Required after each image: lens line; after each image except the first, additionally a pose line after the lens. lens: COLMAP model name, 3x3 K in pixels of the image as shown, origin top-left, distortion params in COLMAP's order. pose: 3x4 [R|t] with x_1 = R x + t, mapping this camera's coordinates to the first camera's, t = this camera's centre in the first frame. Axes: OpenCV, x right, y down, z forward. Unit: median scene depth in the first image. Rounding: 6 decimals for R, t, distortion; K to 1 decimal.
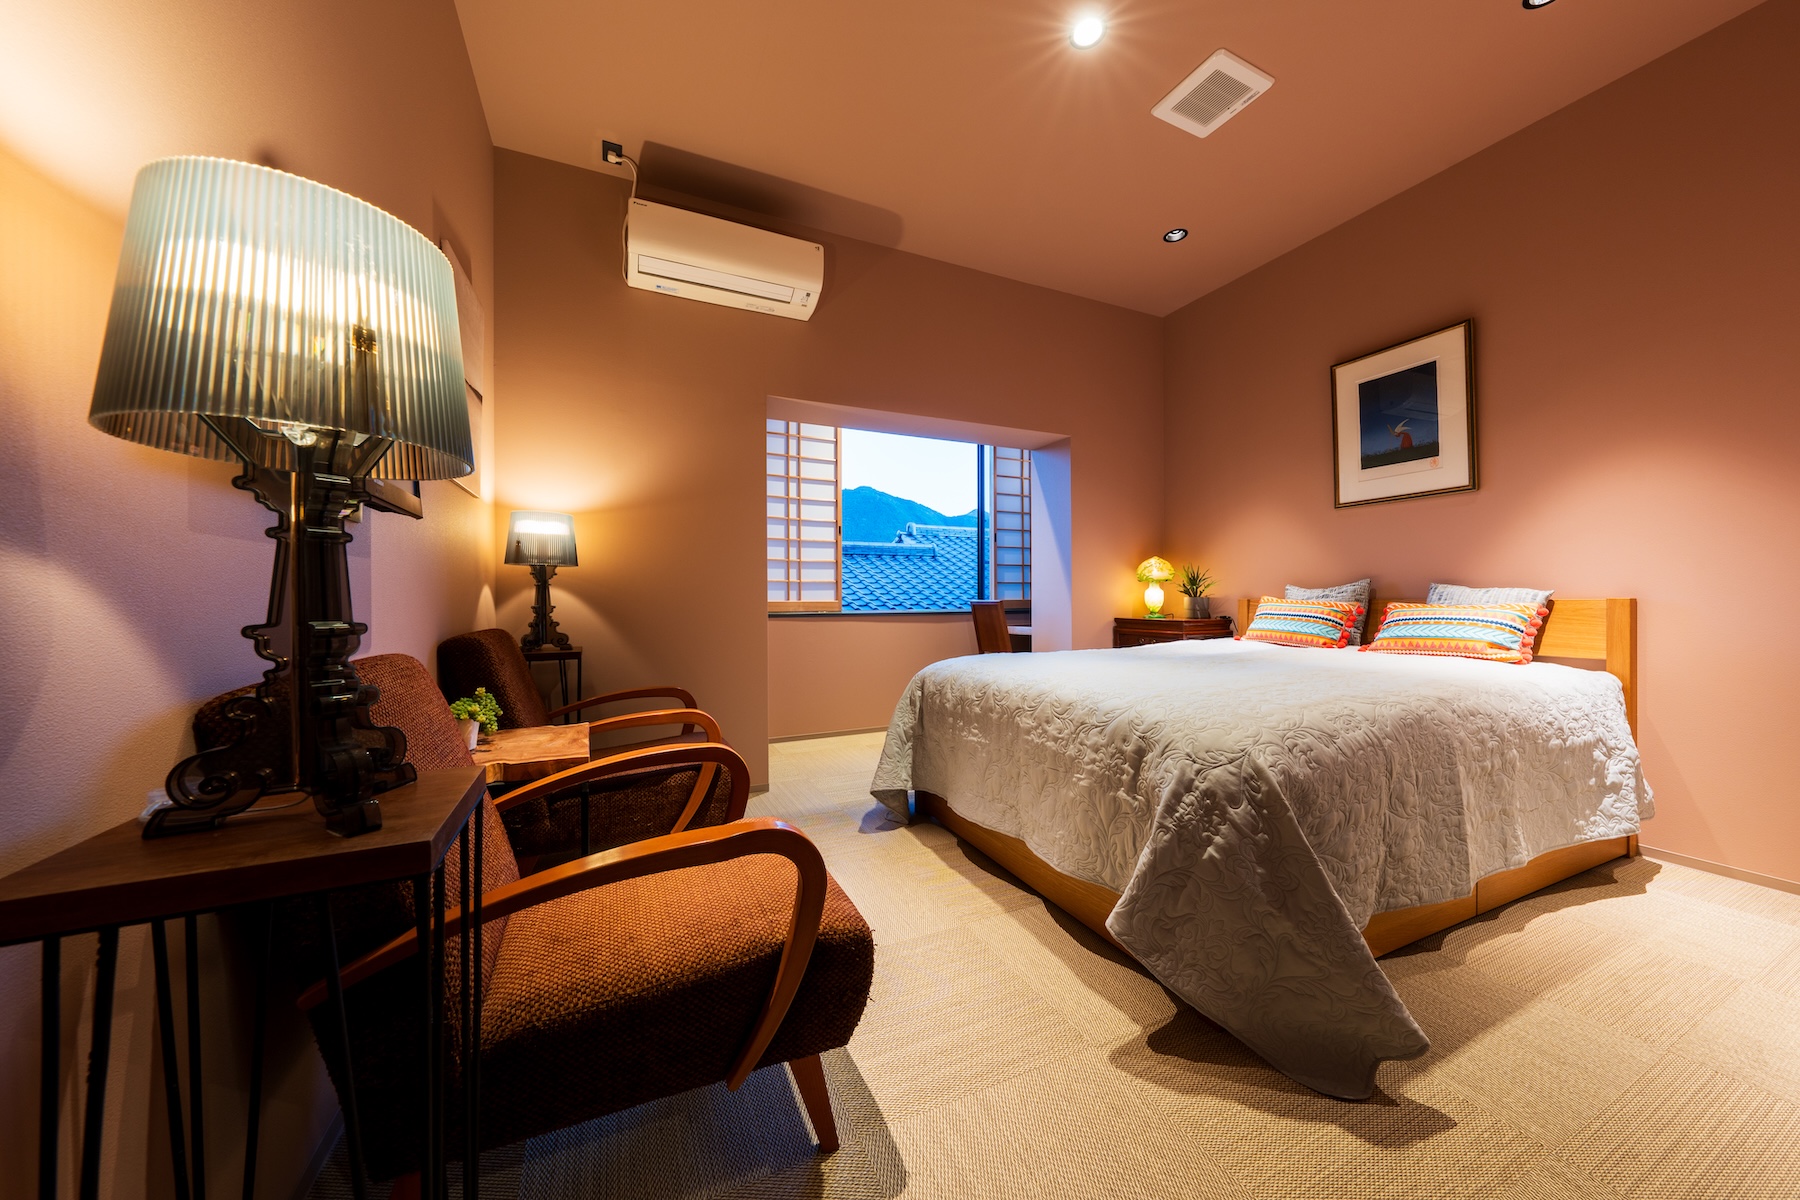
lens RADIAL K [[613.9, 0, 903.0], [0, 613.9, 596.2], [0, 0, 1]] dist [-0.007189, 0.000649]
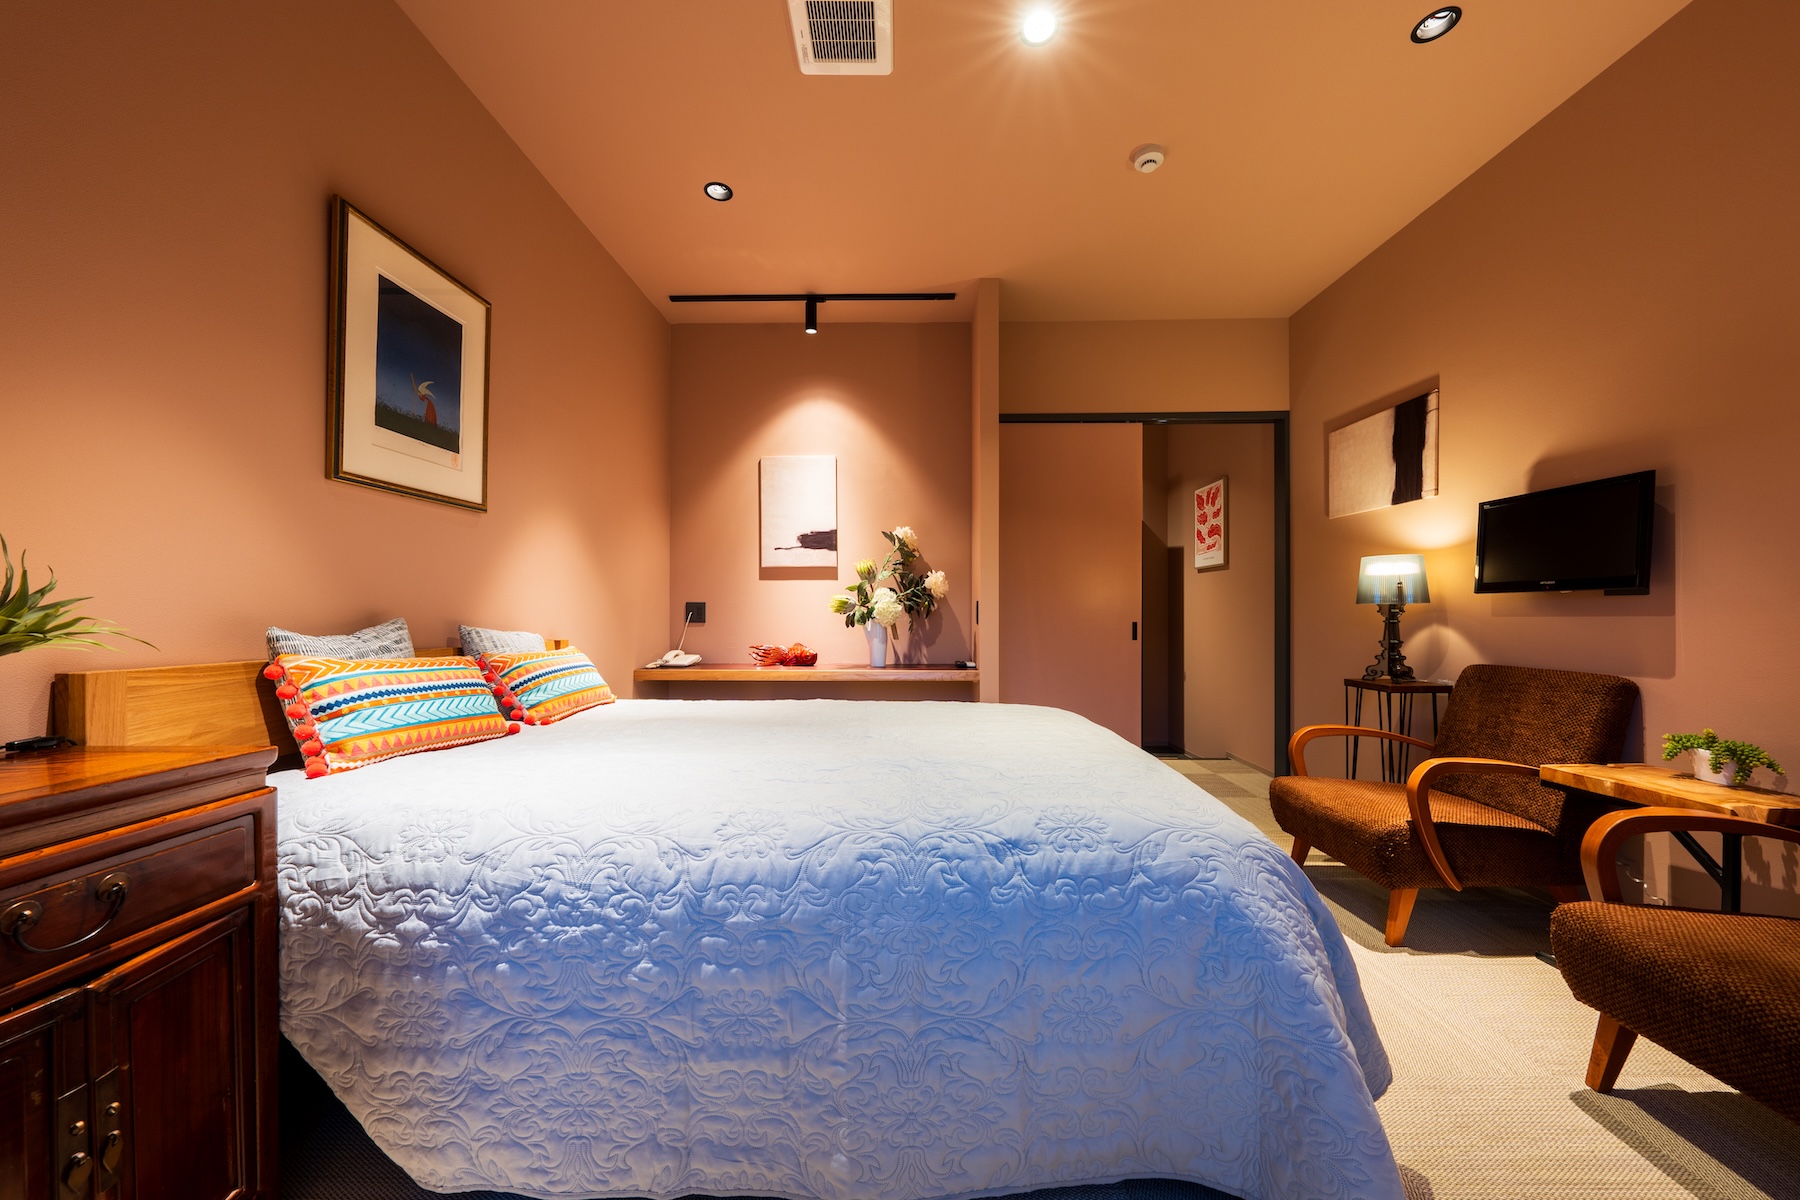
lens RADIAL K [[613.9, 0, 910.0], [0, 613.9, 607.3], [0, 0, 1]] dist [-0.007189, 0.000649]
pose [[-0.902644, 0.001616, 0.430385, 0.059285], [-0.001878, 0.999969, -0.007695, -0.036682], [-0.430384, -0.007754, -0.902612, 1.421013]]
